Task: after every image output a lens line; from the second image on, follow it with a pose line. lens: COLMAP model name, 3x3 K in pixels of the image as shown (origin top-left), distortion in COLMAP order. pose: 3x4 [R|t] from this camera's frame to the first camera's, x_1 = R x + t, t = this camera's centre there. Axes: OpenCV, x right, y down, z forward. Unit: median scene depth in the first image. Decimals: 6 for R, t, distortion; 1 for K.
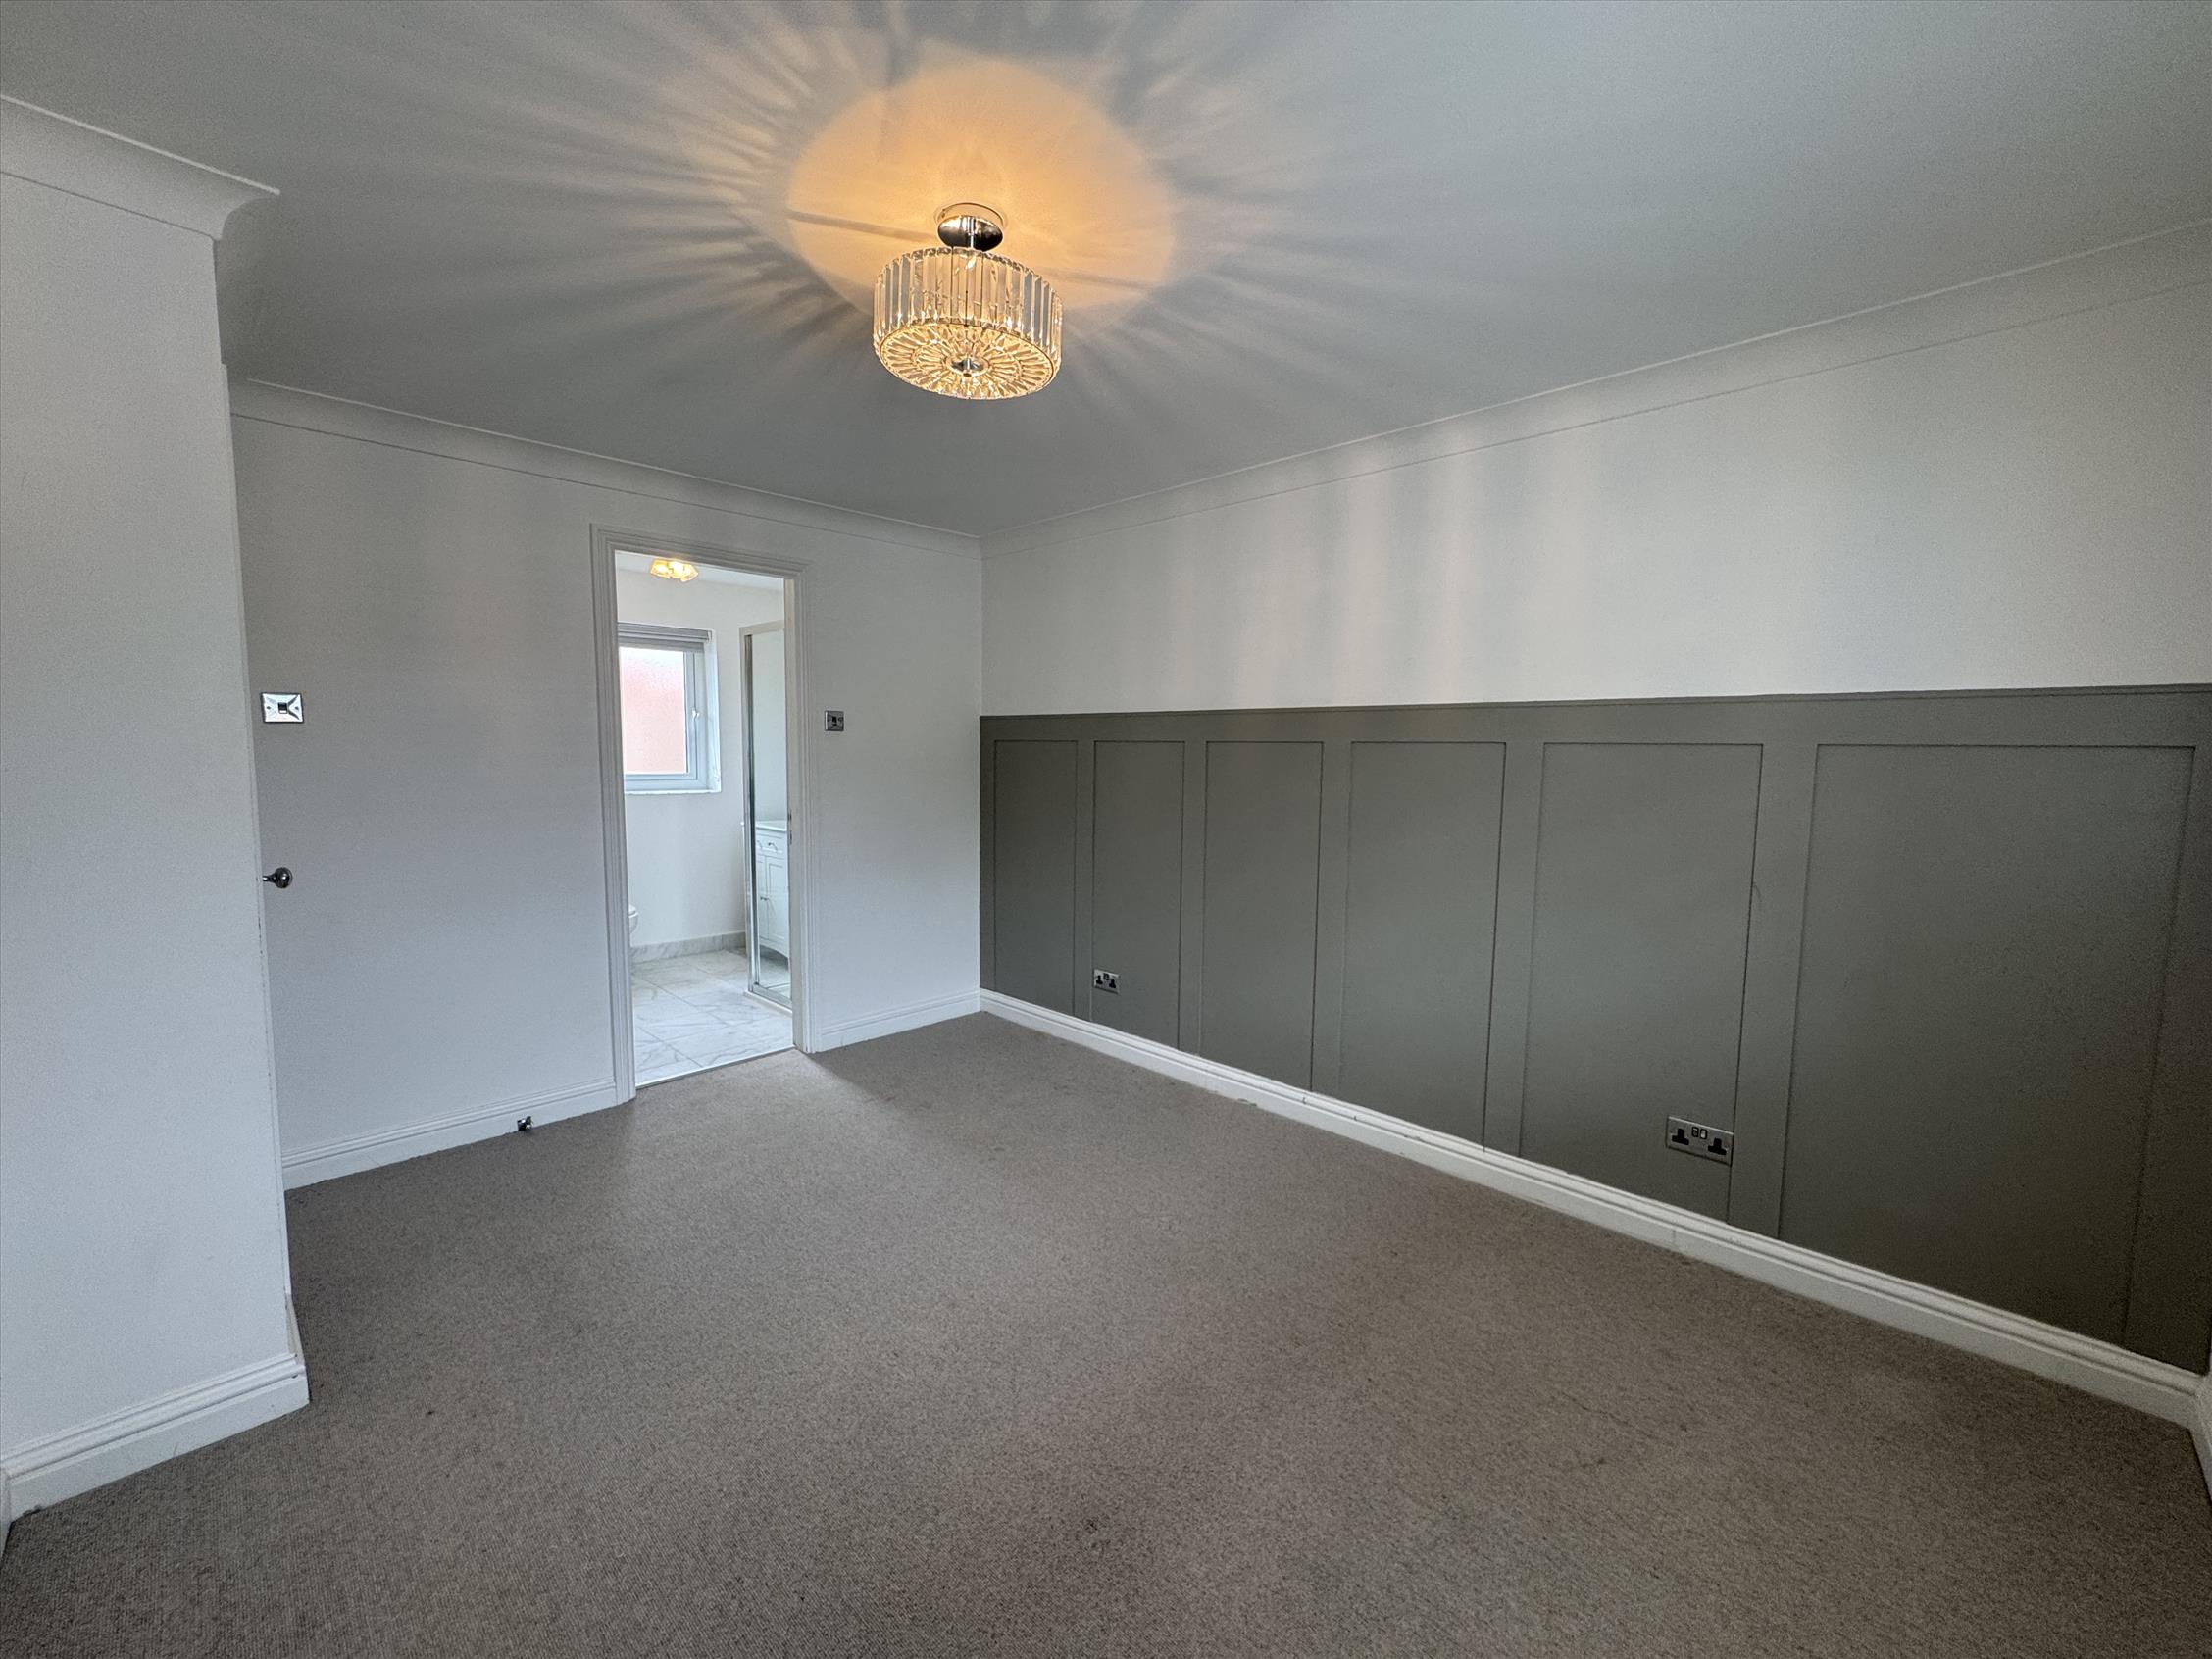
lens RADIAL K [[881.0, 0, 1105.4], [0, 881.0, 828.4], [0, 0, 1]] dist [0.001265, -0.000166]
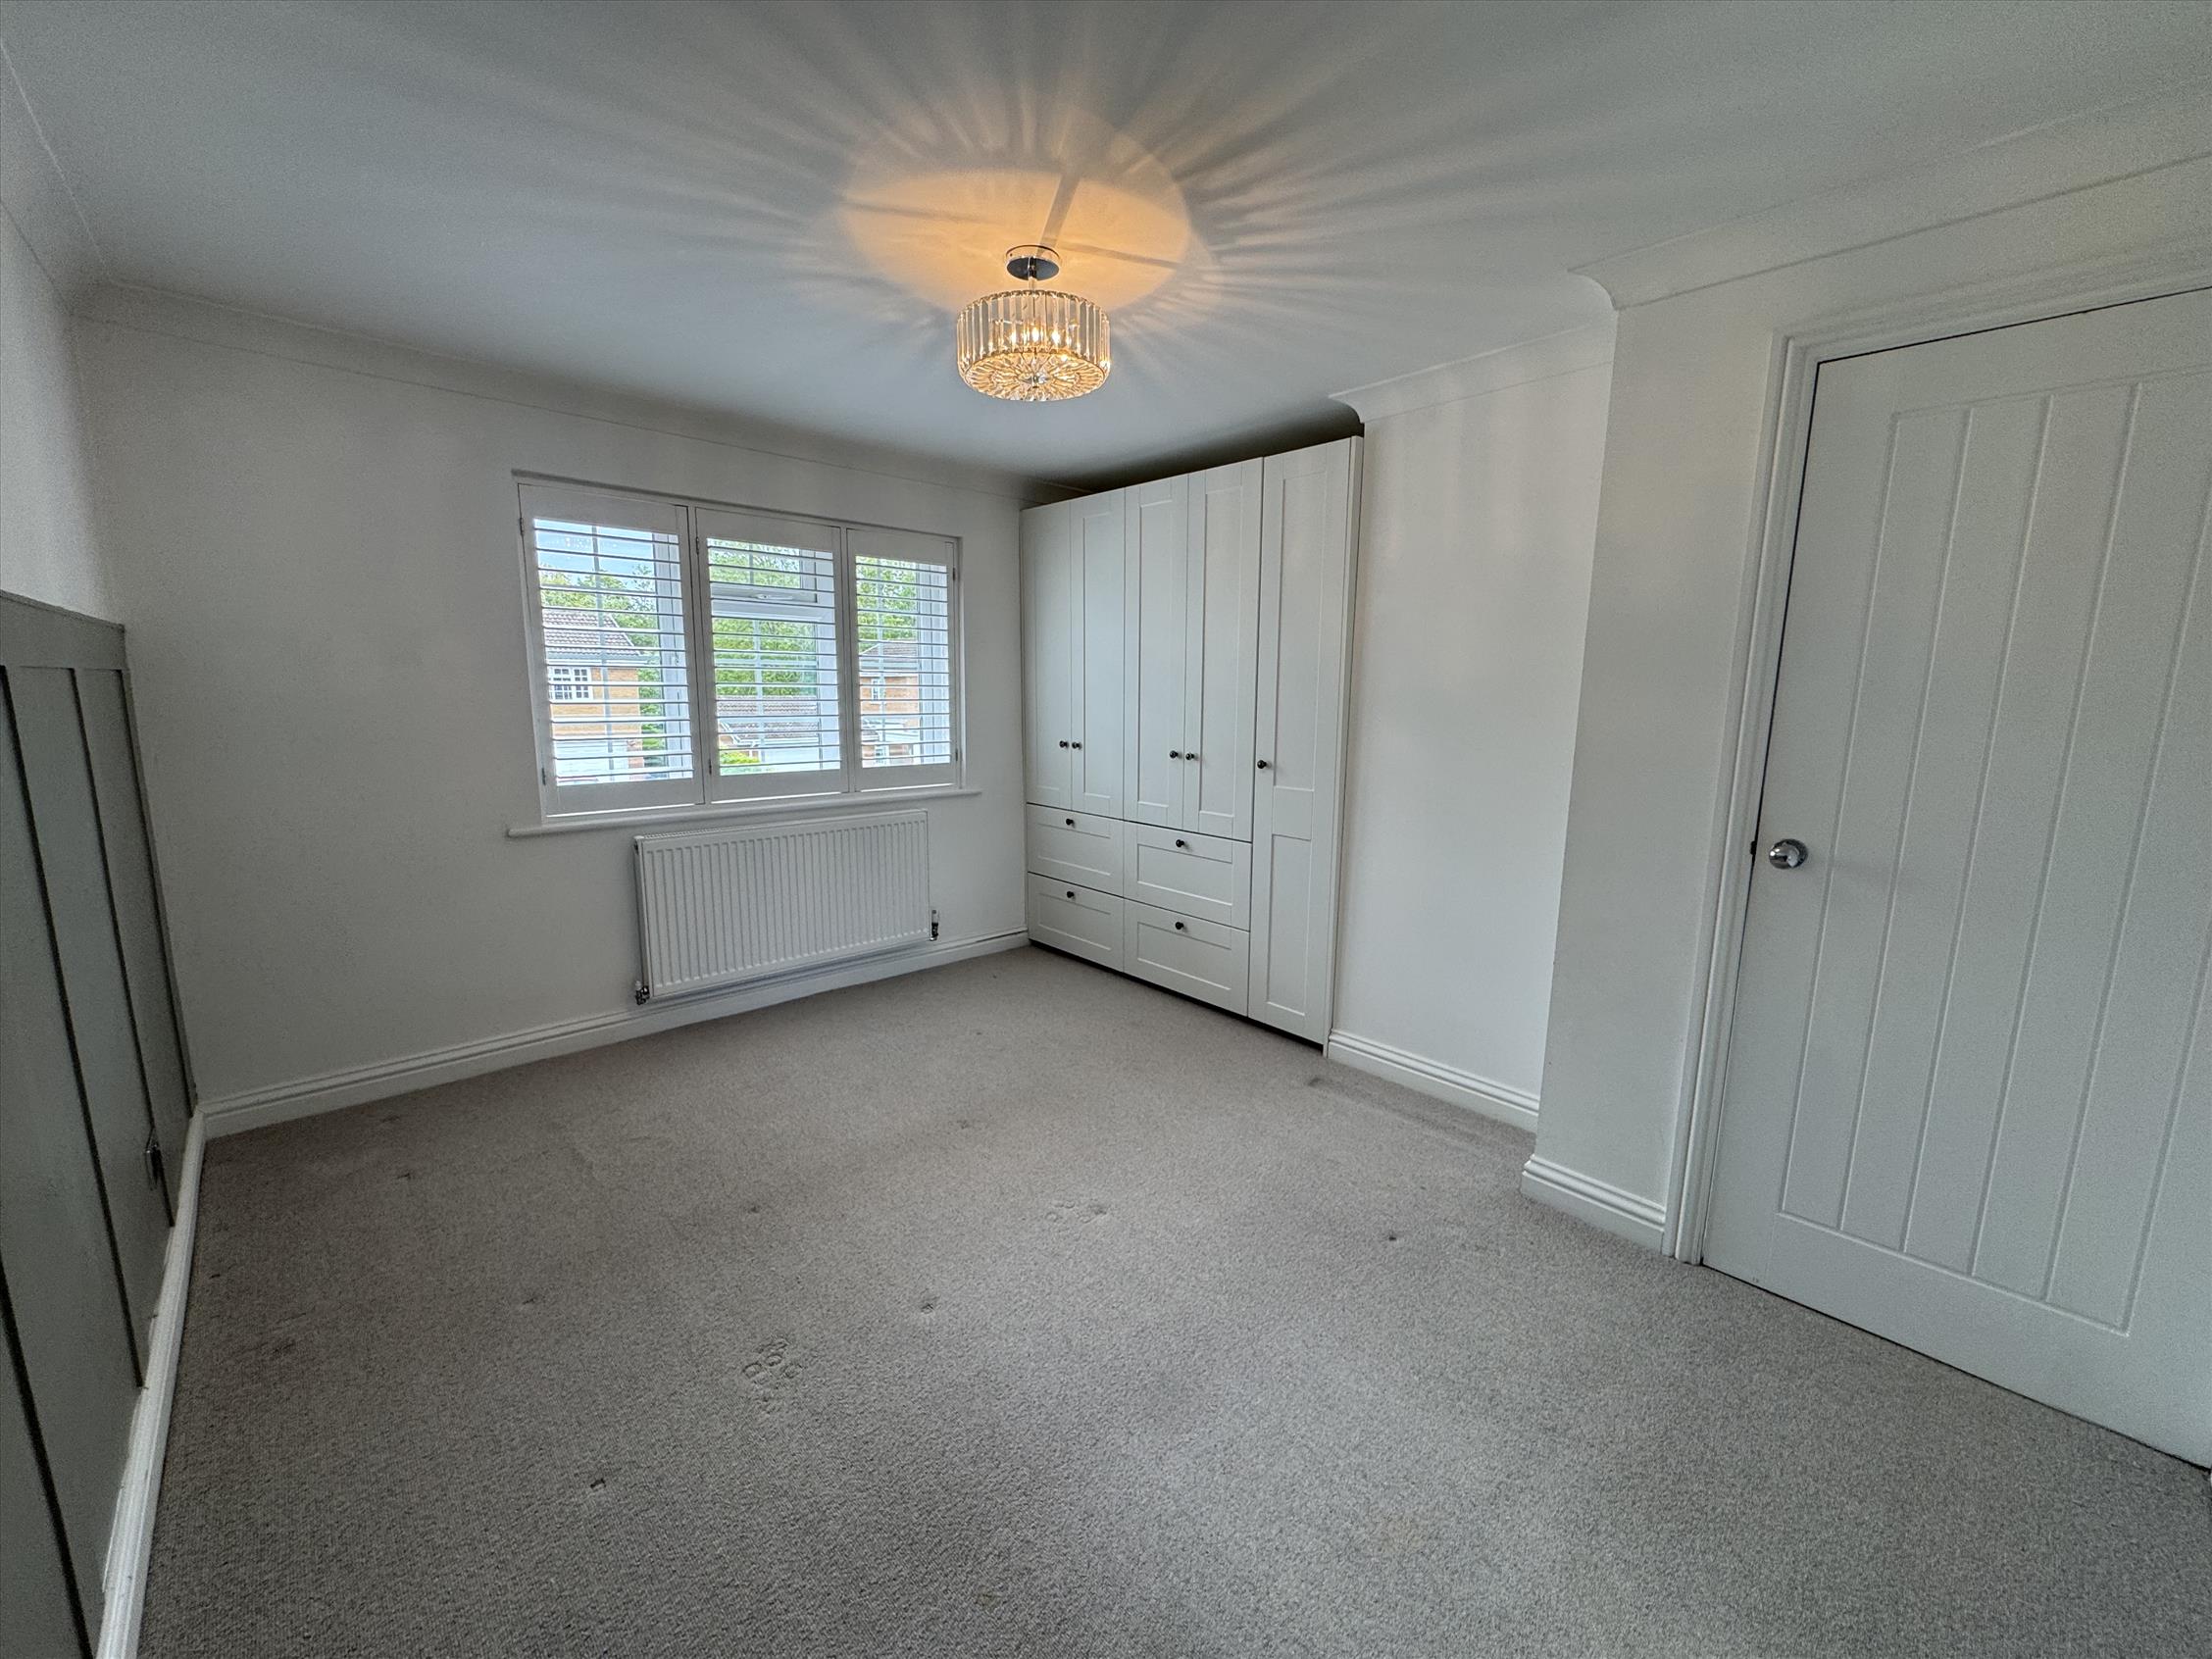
lens RADIAL K [[881.0, 0, 1113.3], [0, 881.0, 834.1], [0, 0, 1]] dist [0.001265, -0.000166]
pose [[-0.998714, -0.036777, 0.034911, -0.311024], [-0.026811, 0.967343, 0.252050, -0.210139], [-0.043040, 0.250790, -0.967084, 2.196763]]
